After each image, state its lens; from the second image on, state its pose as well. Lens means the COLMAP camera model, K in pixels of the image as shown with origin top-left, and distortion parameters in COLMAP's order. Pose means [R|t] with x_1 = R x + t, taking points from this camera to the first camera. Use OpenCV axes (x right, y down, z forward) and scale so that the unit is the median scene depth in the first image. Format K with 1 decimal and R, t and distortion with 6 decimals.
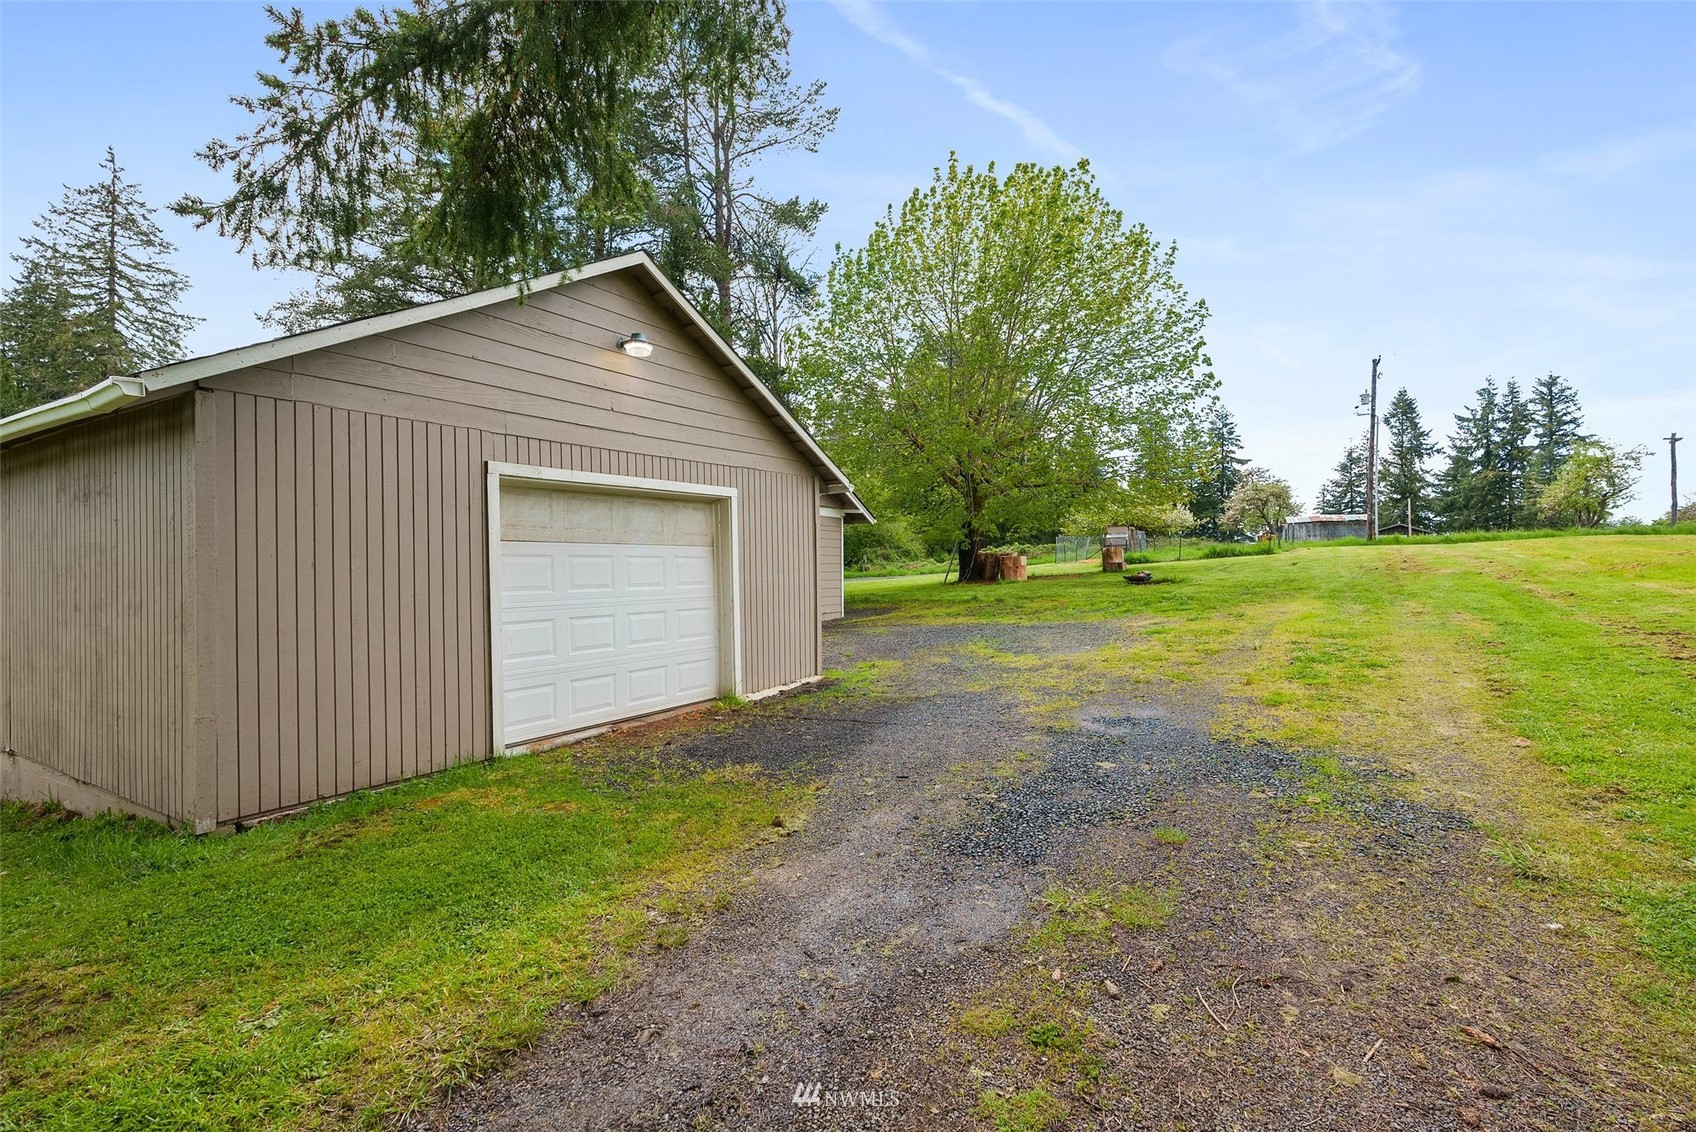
lens RADIAL K [[777.0, 0, 847.4], [0, 777.0, 561.5], [0, 0, 1]] dist [-0.010061, 0.000367]
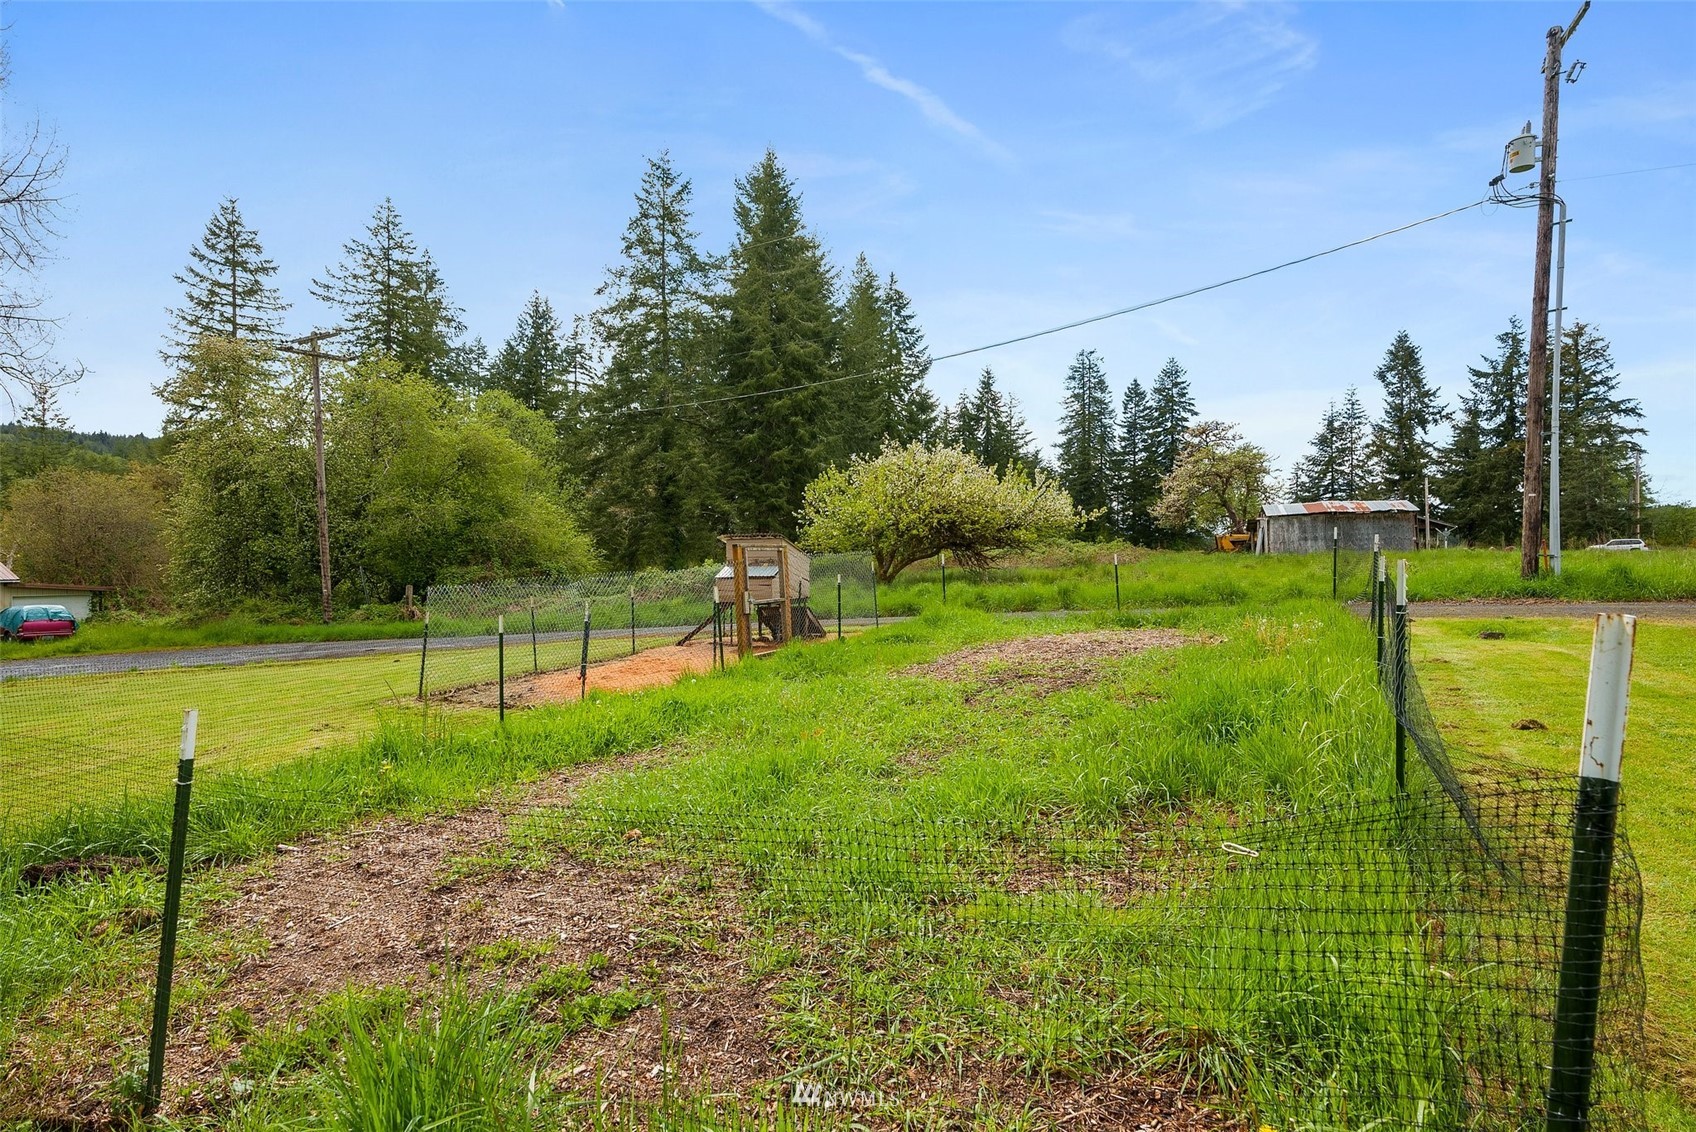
lens RADIAL K [[882.7, 0, 848.2], [0, 882.7, 562.3], [0, 0, 1]] dist [-0.001063, -0.000252]
pose [[0.995750, -0.004391, 0.091990, 0.102659], [0.003504, 0.999946, 0.009802, -0.011308], [-0.092028, -0.009438, 0.995712, 0.192901]]
